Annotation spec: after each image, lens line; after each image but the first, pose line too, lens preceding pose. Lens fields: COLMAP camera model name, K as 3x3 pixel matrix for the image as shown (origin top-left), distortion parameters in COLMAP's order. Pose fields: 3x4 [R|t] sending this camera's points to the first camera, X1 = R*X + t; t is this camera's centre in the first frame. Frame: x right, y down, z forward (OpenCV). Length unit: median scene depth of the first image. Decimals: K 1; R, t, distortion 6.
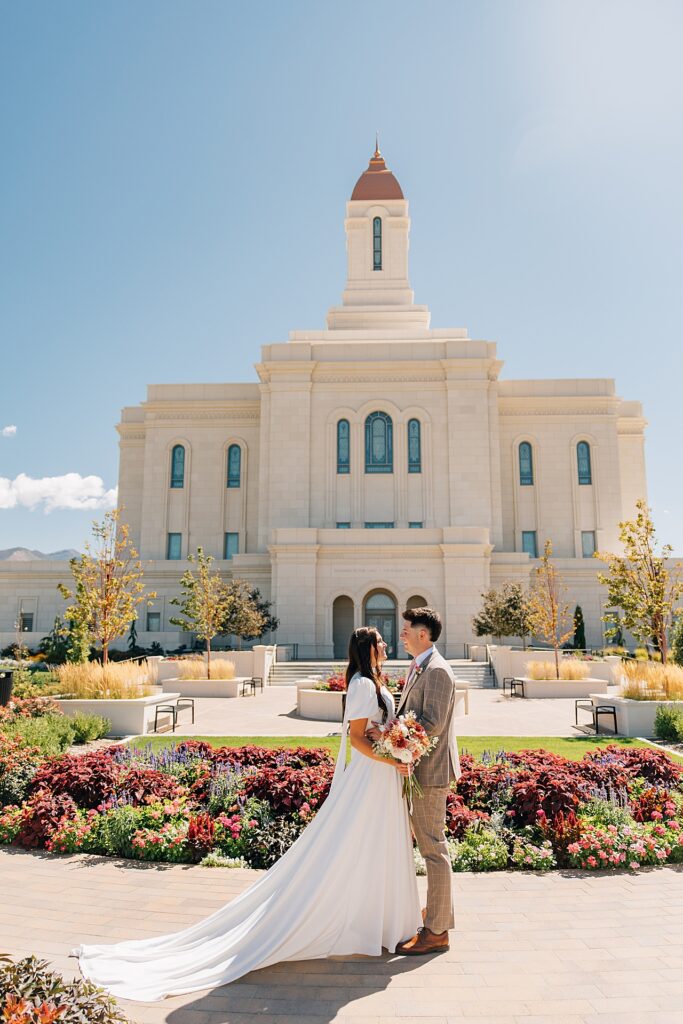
lens RADIAL K [[749.3, 0, 349.1], [0, 749.3, 515.1], [0, 0, 1]] dist [0.008252, 0.000523]
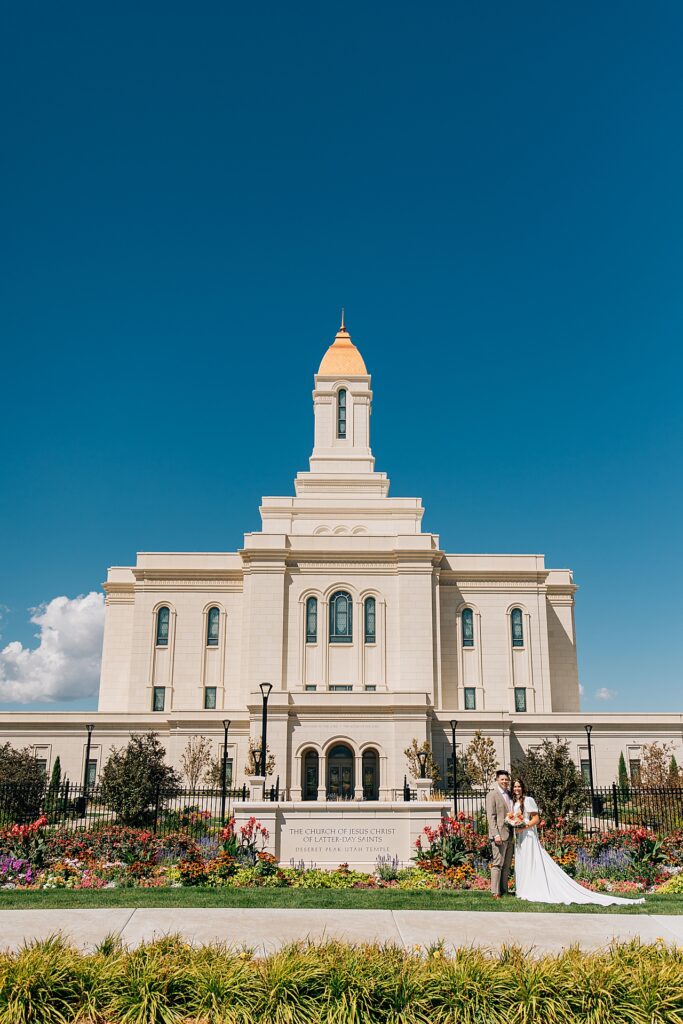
lens RADIAL K [[1105.8, 0, 349.1], [0, 1105.8, 494.5], [0, 0, 1]] dist [-0.013746, 0.003012]
pose [[0.998772, 0.017026, 0.046534, -0.032989], [-0.013210, 0.996617, -0.081124, -0.149431], [-0.047758, 0.080409, 0.995617, -0.781966]]
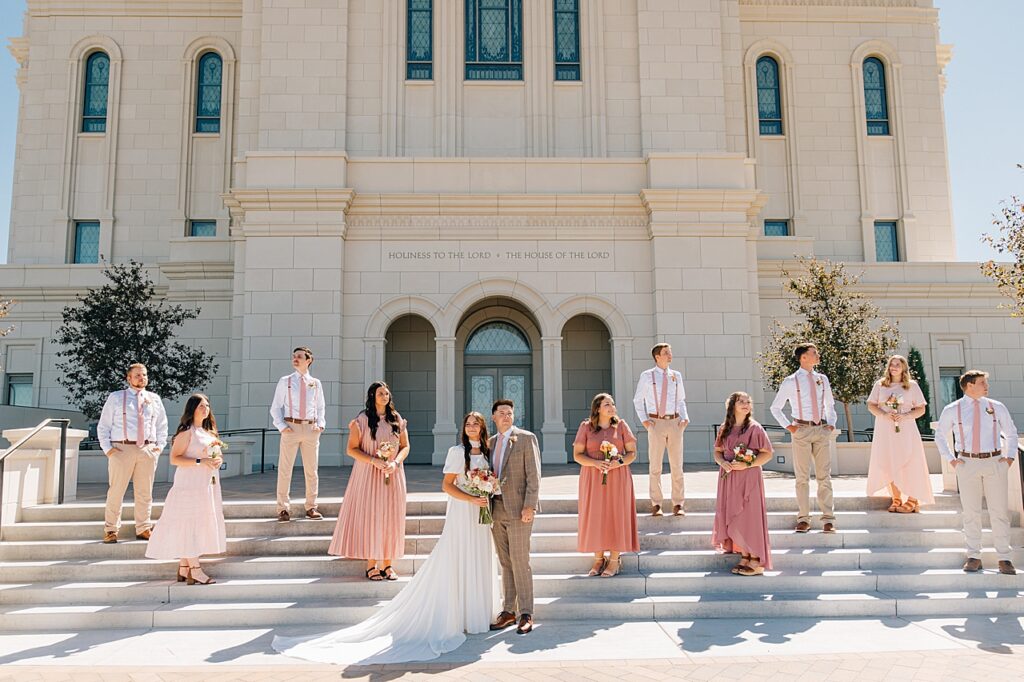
lens RADIAL K [[749.3, 0, 507.4], [0, 749.3, 344.6], [0, 0, 1]] dist [0.008252, 0.000523]
pose [[0.997671, -0.000847, 0.068208, 0.015513], [-0.001527, 0.999395, 0.034749, 0.096211], [-0.068197, -0.034773, 0.997066, 0.513026]]
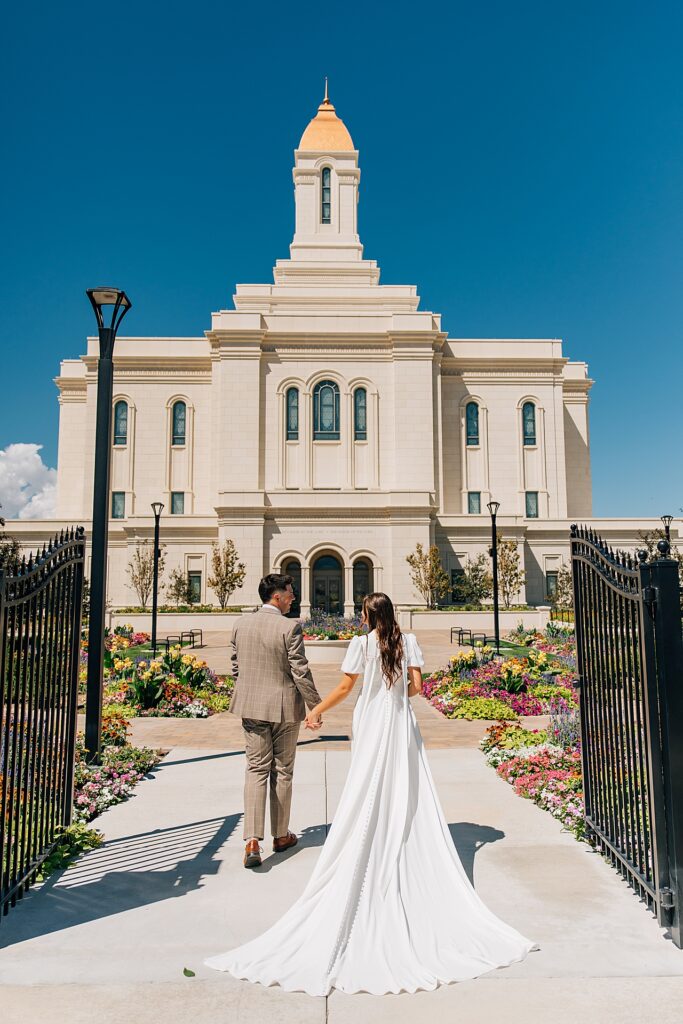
lens RADIAL K [[871.6, 0, 341.5], [0, 871.6, 512.0], [0, 0, 1]] dist [0.010824, 0.005587]
pose [[0.998155, 0.005513, 0.060463, -0.011516], [-0.009565, 0.997711, 0.066939, -0.038261], [-0.059955, -0.067394, 0.995923, -0.207901]]
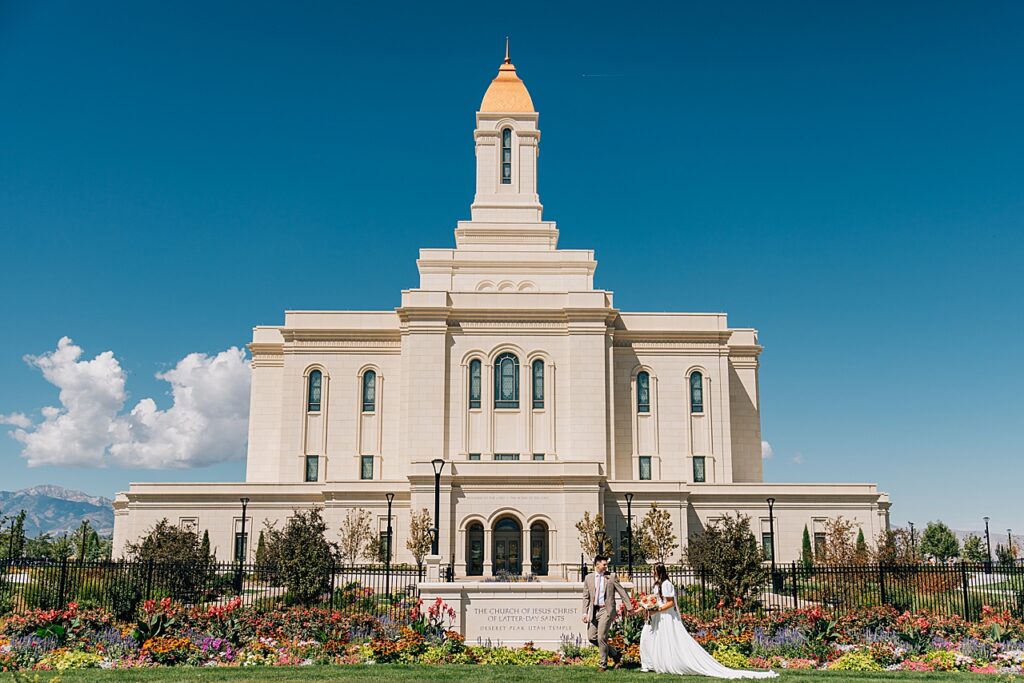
lens RADIAL K [[1256.2, 0, 512.0], [0, 1256.2, 341.5], [0, 0, 1]] dist [-0.003884, -0.004136]
pose [[0.998528, 0.013062, 0.052649, -0.051634], [-0.013504, 0.999876, 0.008042, -0.170957], [-0.052538, -0.008741, 0.998581, -0.865404]]
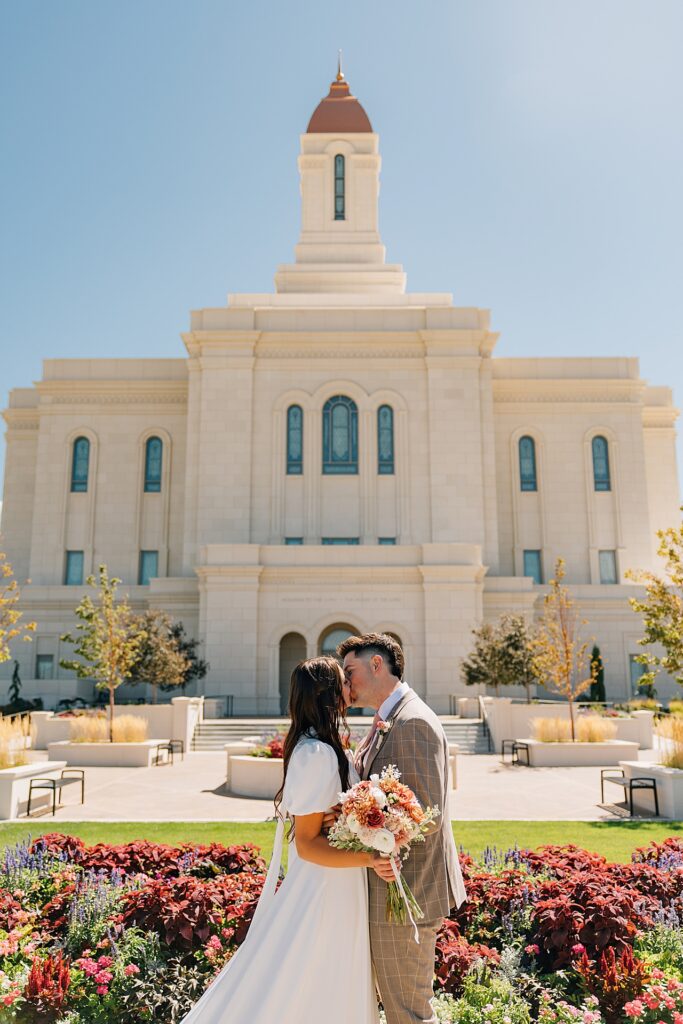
lens RADIAL K [[947.3, 0, 330.3], [0, 947.3, 490.3], [0, 0, 1]] dist [0.005235, -0.008006]
pose [[0.999582, 0.005872, 0.028293, 0.001755], [-0.004611, 0.999001, -0.044444, 0.004332], [-0.028525, 0.044295, 0.998611, 0.019309]]
